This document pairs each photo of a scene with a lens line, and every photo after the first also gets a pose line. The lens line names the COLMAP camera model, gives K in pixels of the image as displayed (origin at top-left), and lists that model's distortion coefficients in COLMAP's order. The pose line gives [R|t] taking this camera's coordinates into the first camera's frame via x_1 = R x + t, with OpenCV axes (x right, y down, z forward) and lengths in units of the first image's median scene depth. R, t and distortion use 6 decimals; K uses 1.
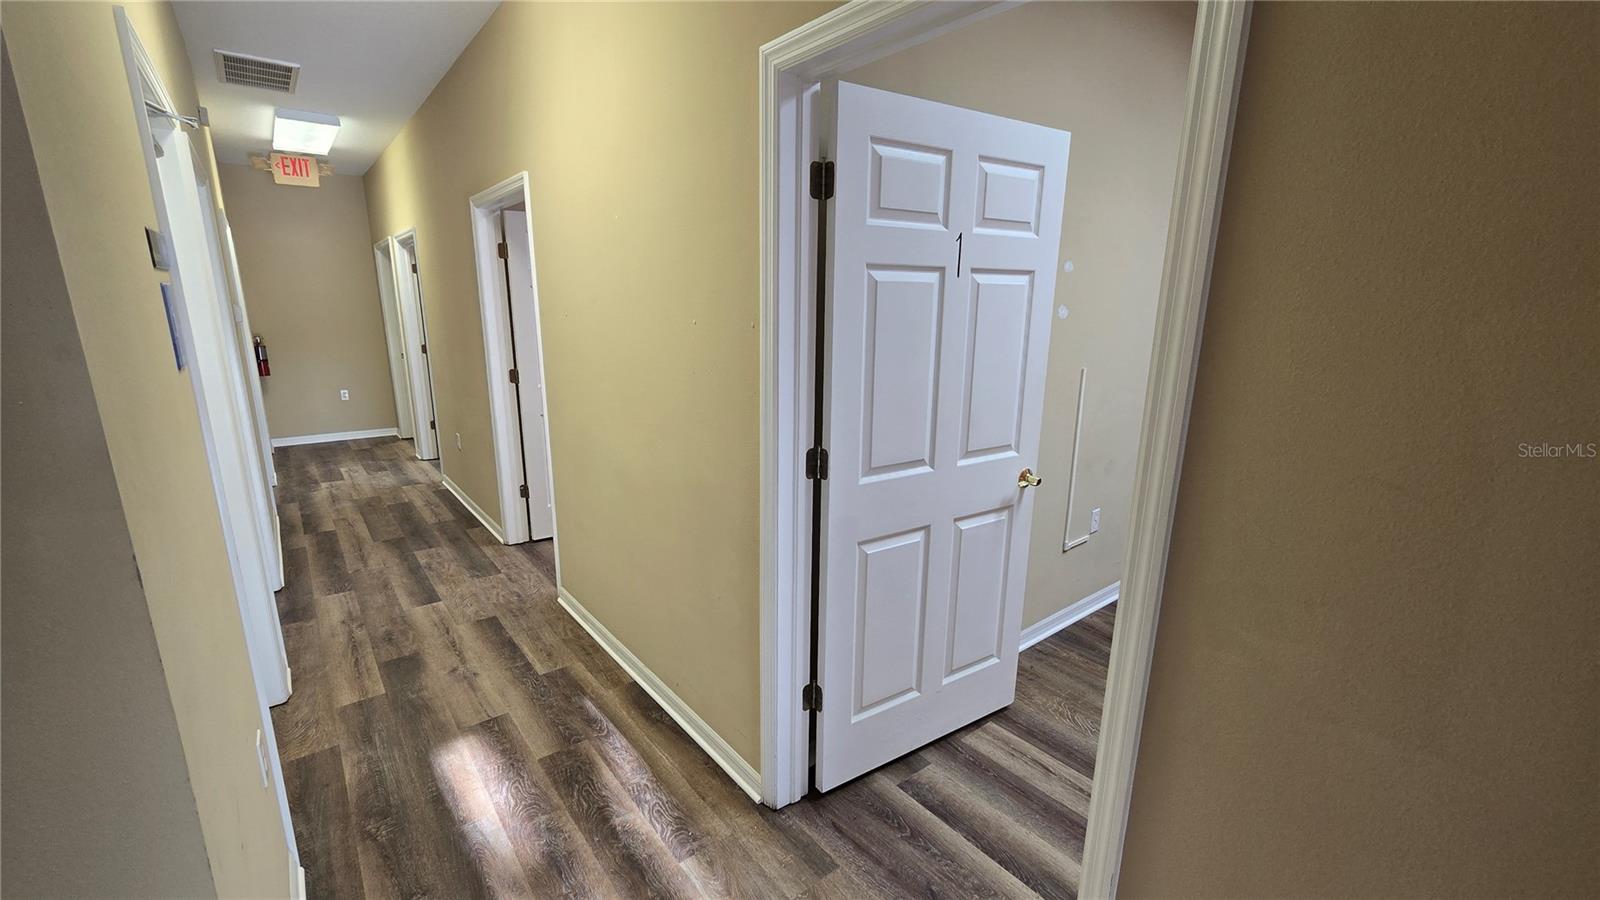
lens RADIAL K [[656.1, 0, 786.4], [0, 656.1, 462.8], [0, 0, 1]] dist [-0.000231, 0.000719]
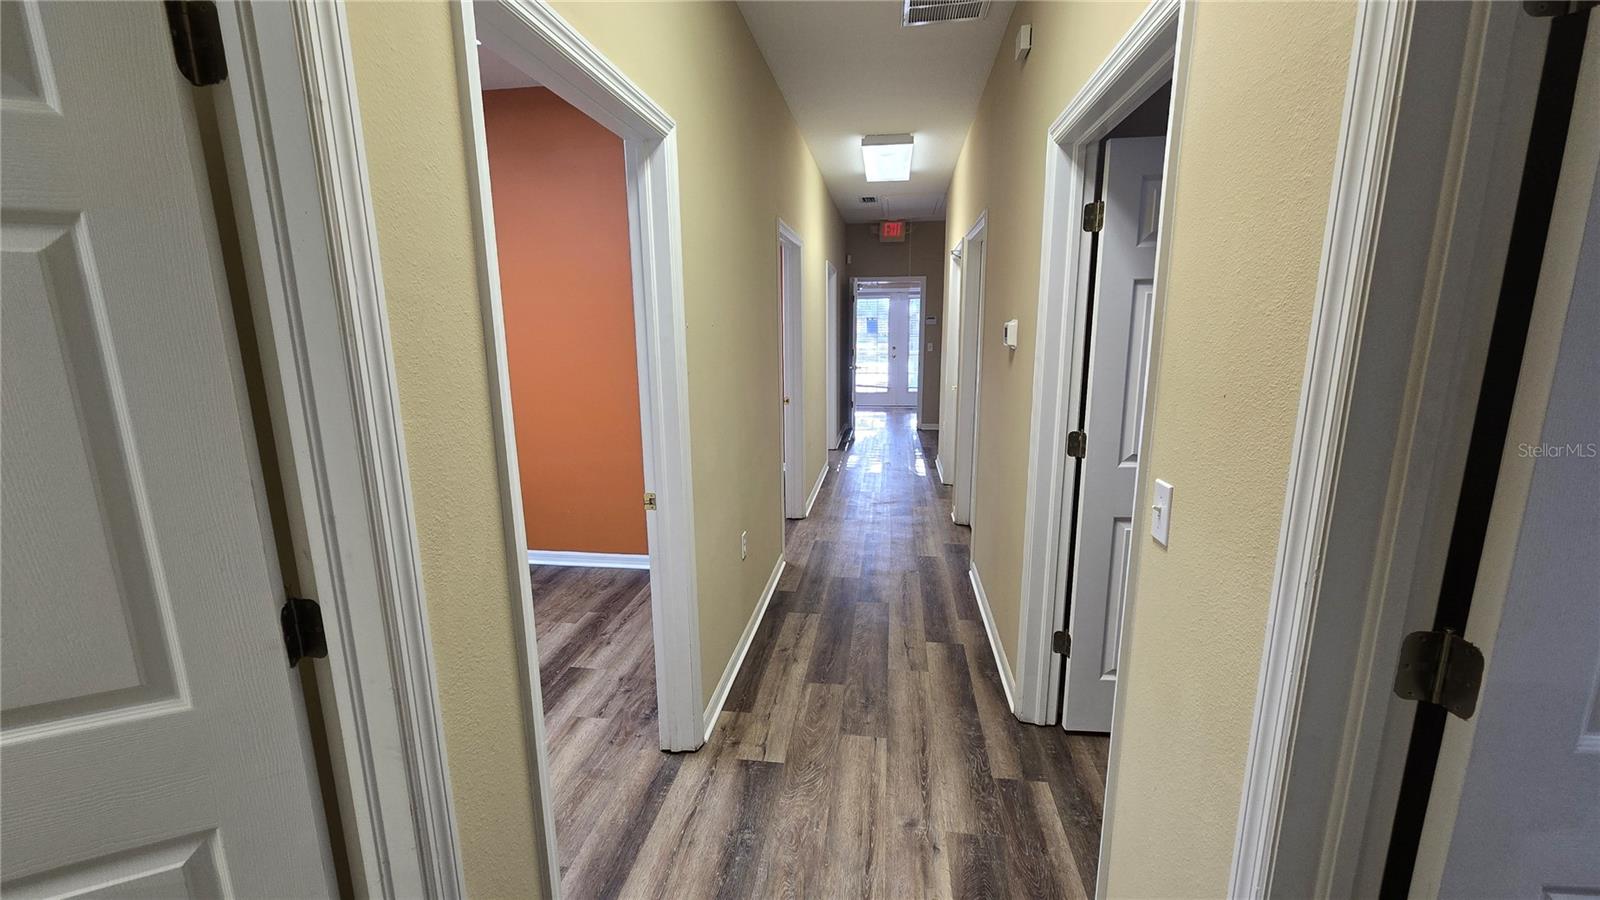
lens RADIAL K [[656.1, 0, 786.4], [0, 656.1, 462.8], [0, 0, 1]] dist [-0.000231, 0.000719]
pose [[-0.684013, -0.142737, 0.715369, -1.093069], [0.187724, 0.913197, 0.361705, -0.364284], [-0.704901, 0.381703, -0.597844, 1.497218]]
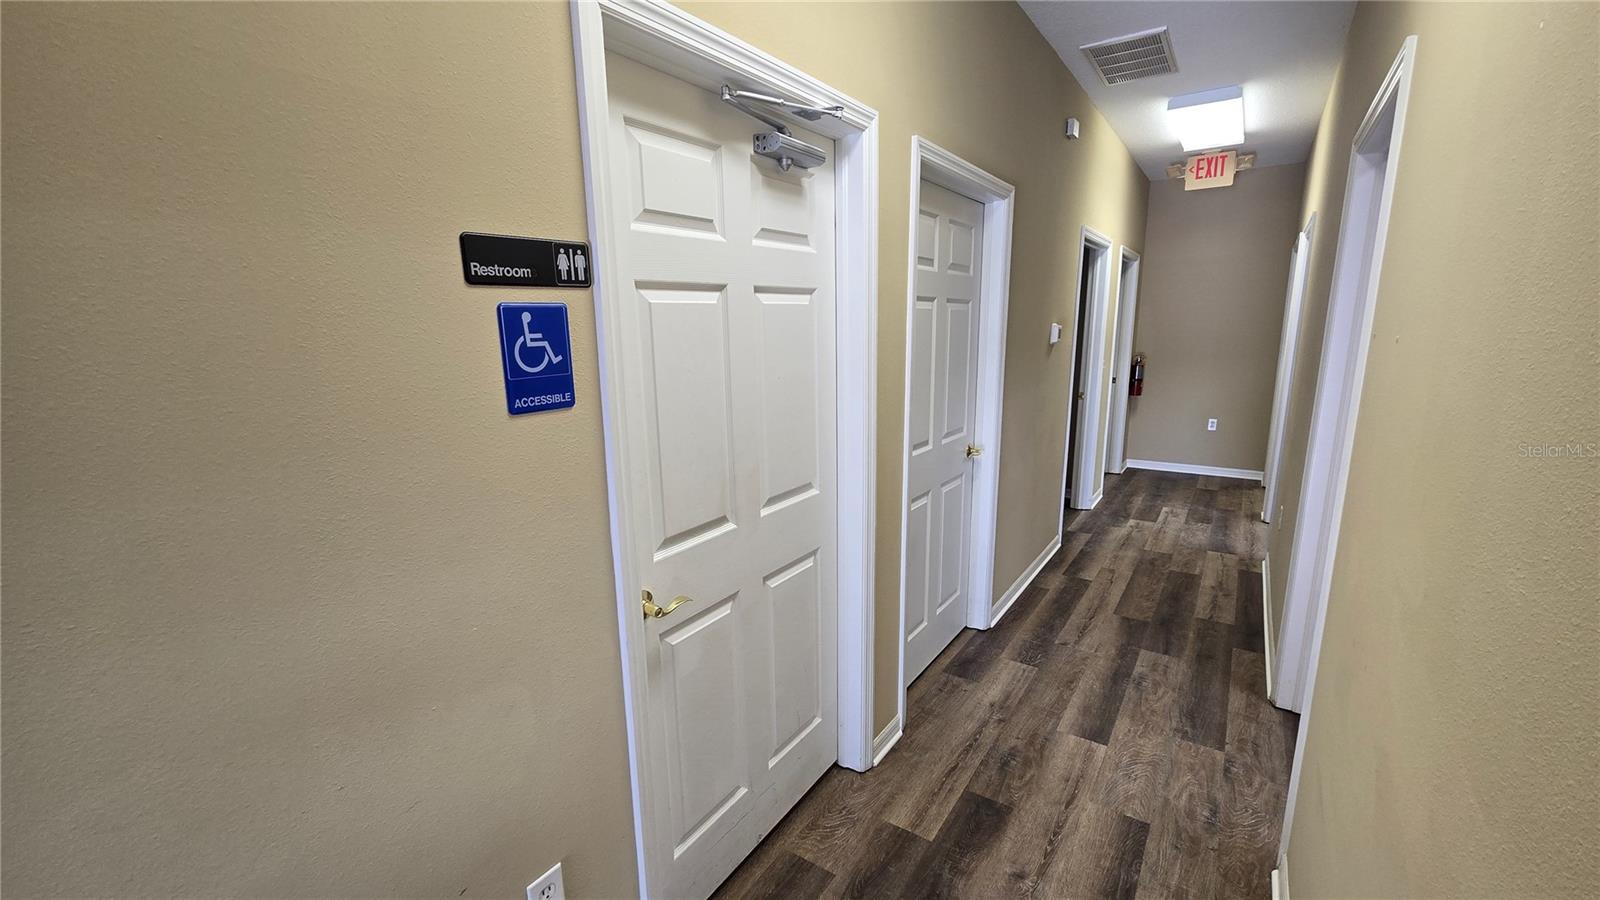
lens RADIAL K [[656.1, 0, 786.4], [0, 656.1, 462.8], [0, 0, 1]] dist [-0.000231, 0.000719]
pose [[0.298814, 0.185863, -0.936037, -0.024204], [-0.207804, 0.969987, 0.126266, -0.077522], [0.931412, 0.156782, 0.328469, 0.321791]]
